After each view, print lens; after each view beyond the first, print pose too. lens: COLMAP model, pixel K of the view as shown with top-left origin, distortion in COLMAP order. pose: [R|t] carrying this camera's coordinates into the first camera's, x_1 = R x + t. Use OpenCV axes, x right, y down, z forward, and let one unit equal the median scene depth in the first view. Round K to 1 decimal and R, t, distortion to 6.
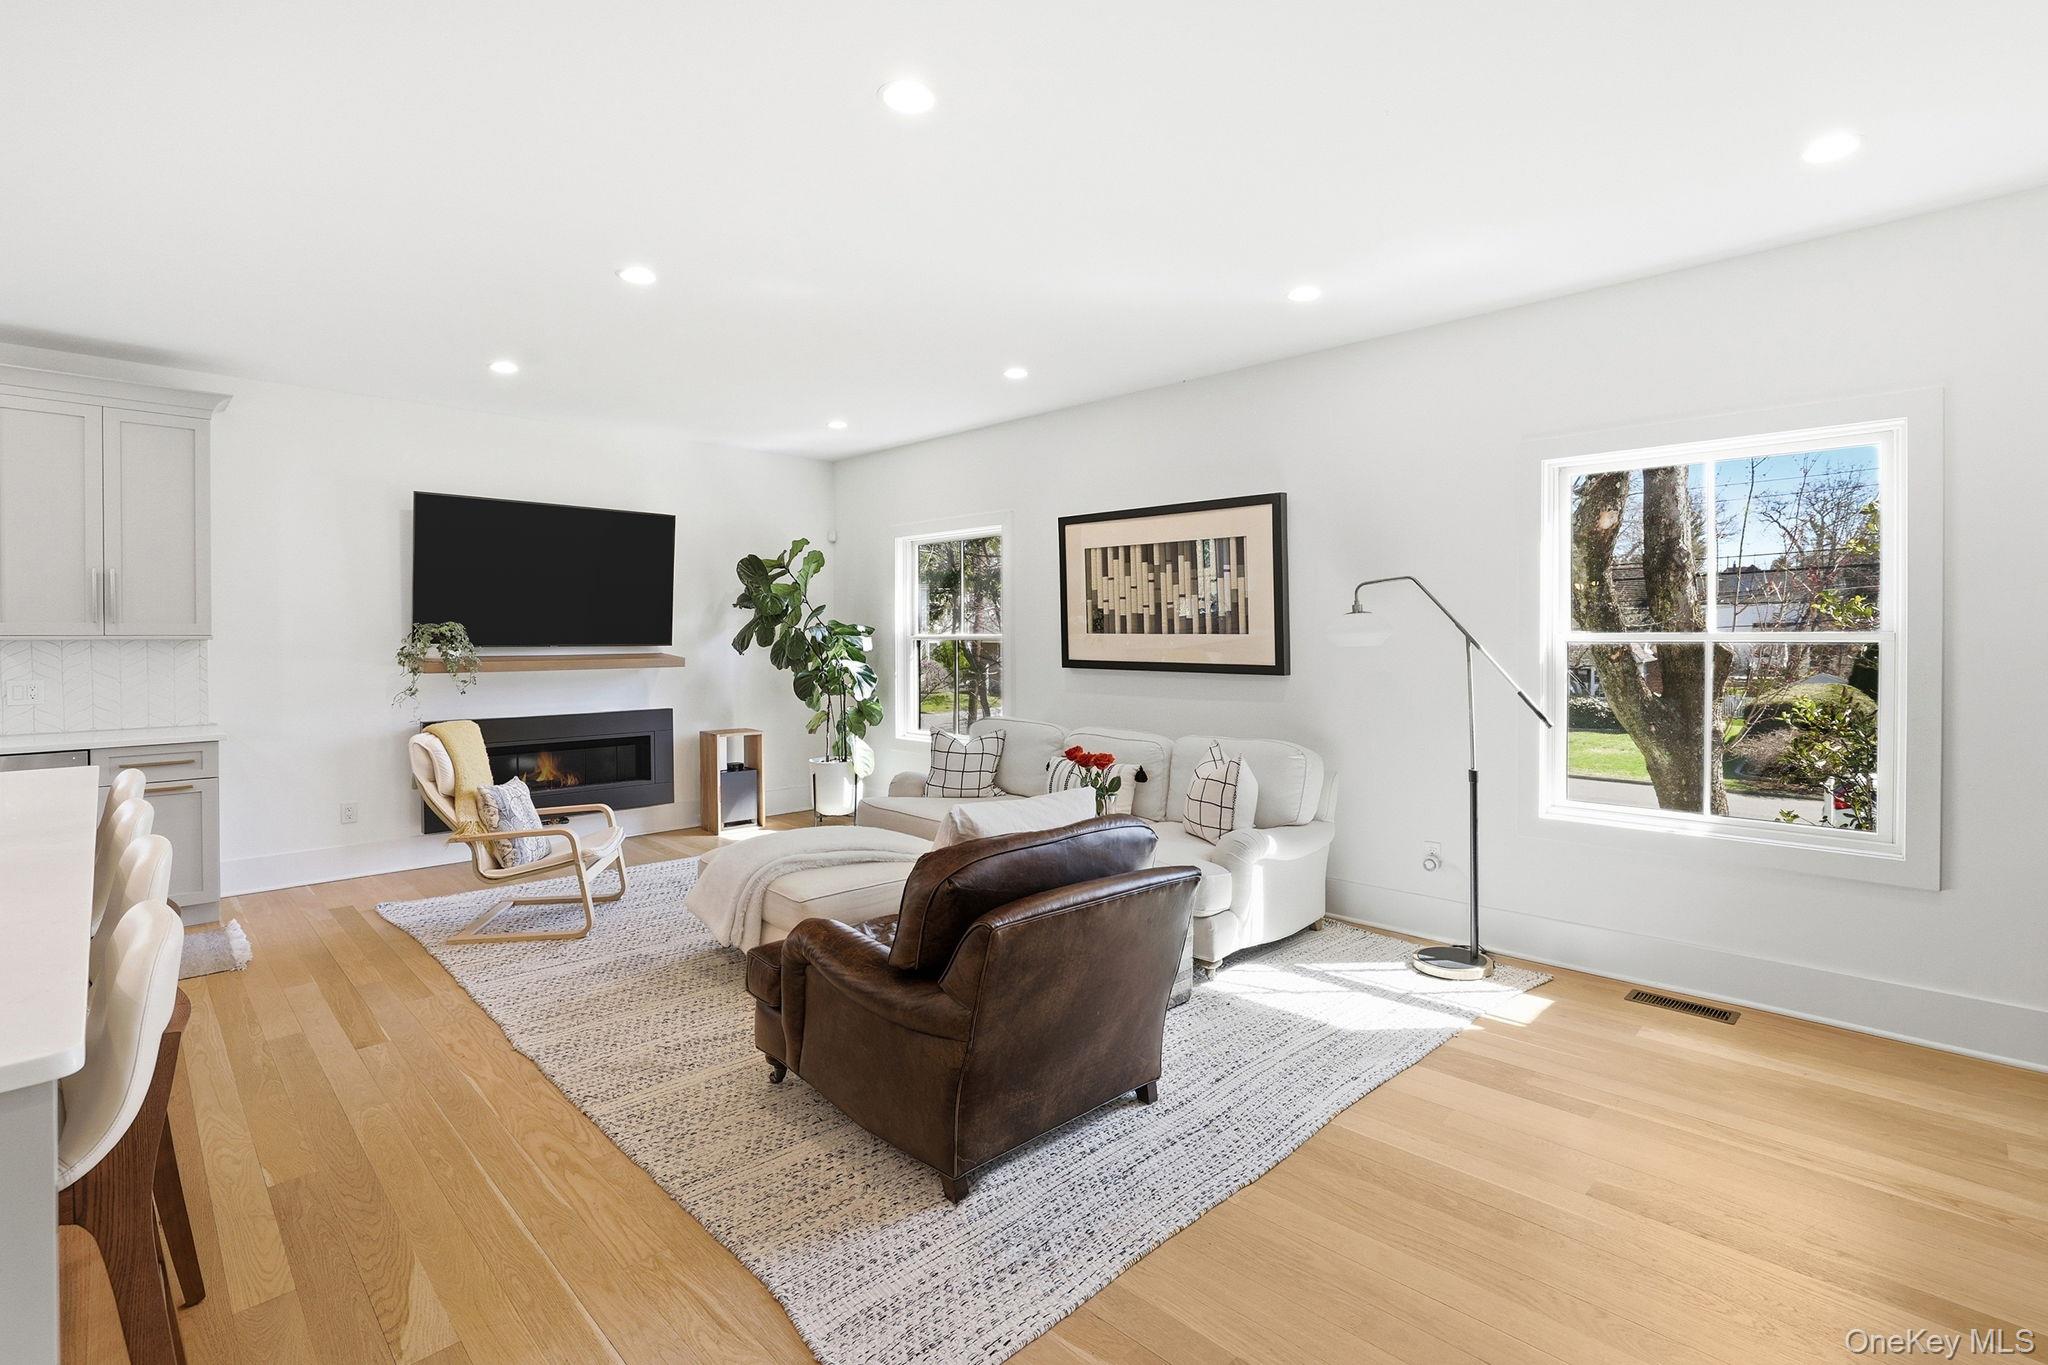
lens RADIAL K [[956.2, 0, 1049.3], [0, 956.2, 653.0], [0, 0, 1]] dist [-0.027759, 0.006272]
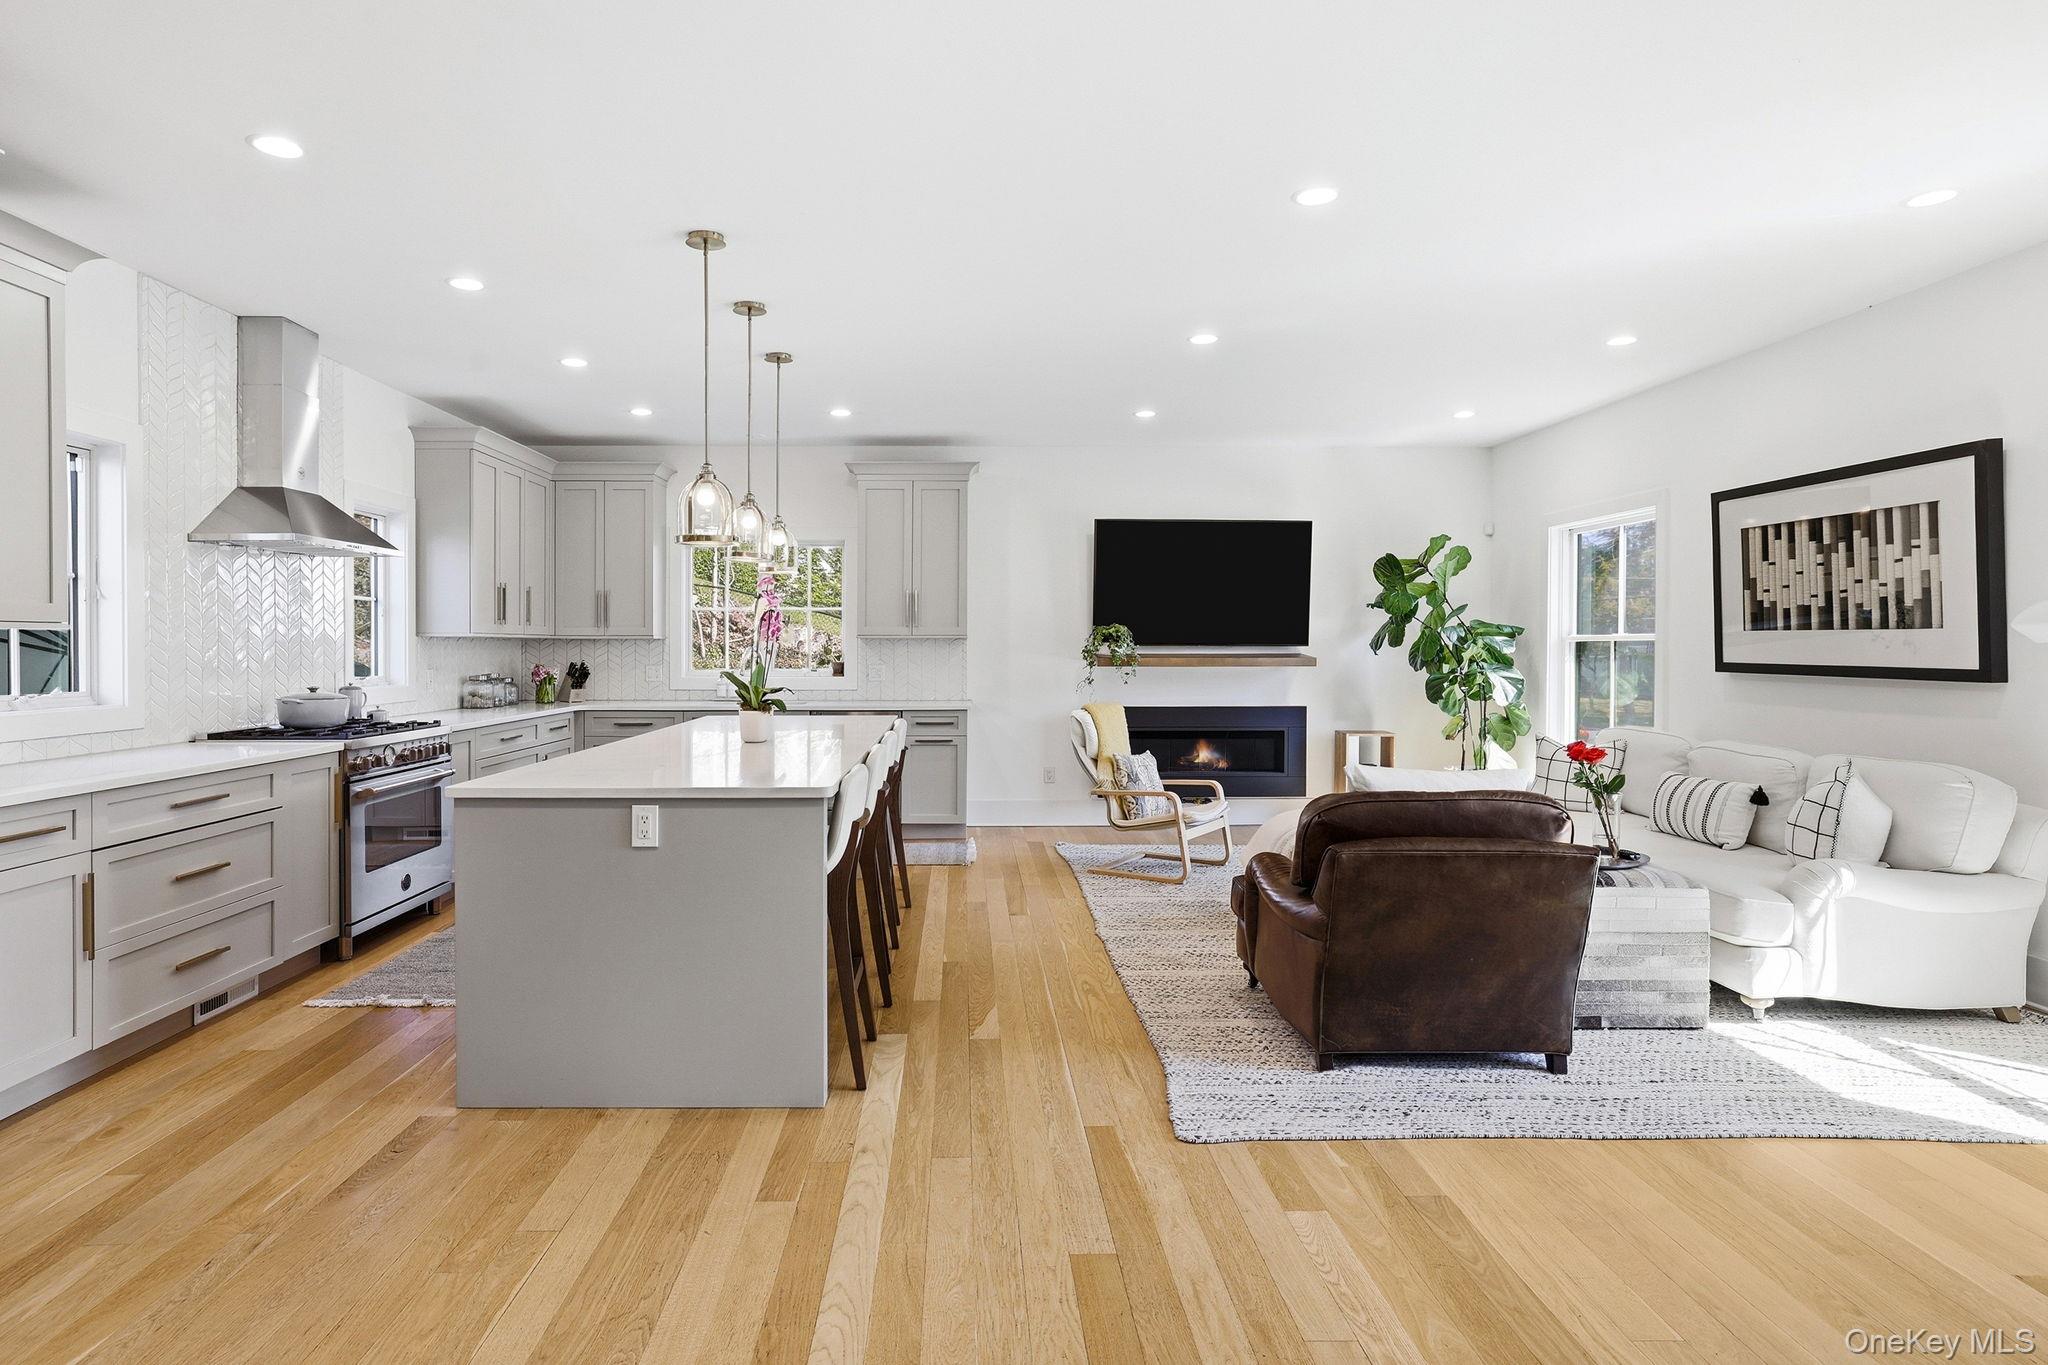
lens RADIAL K [[1130.4, 0, 970.3], [0, 1130.4, 667.0], [0, 0, 1]] dist [-0.020841, 0.014200]
pose [[0.710286, 0.015234, -0.703748, 0.271148], [-0.014939, 0.999867, 0.006566, 0.015939], [0.703754, 0.005850, 0.710419, -0.175169]]
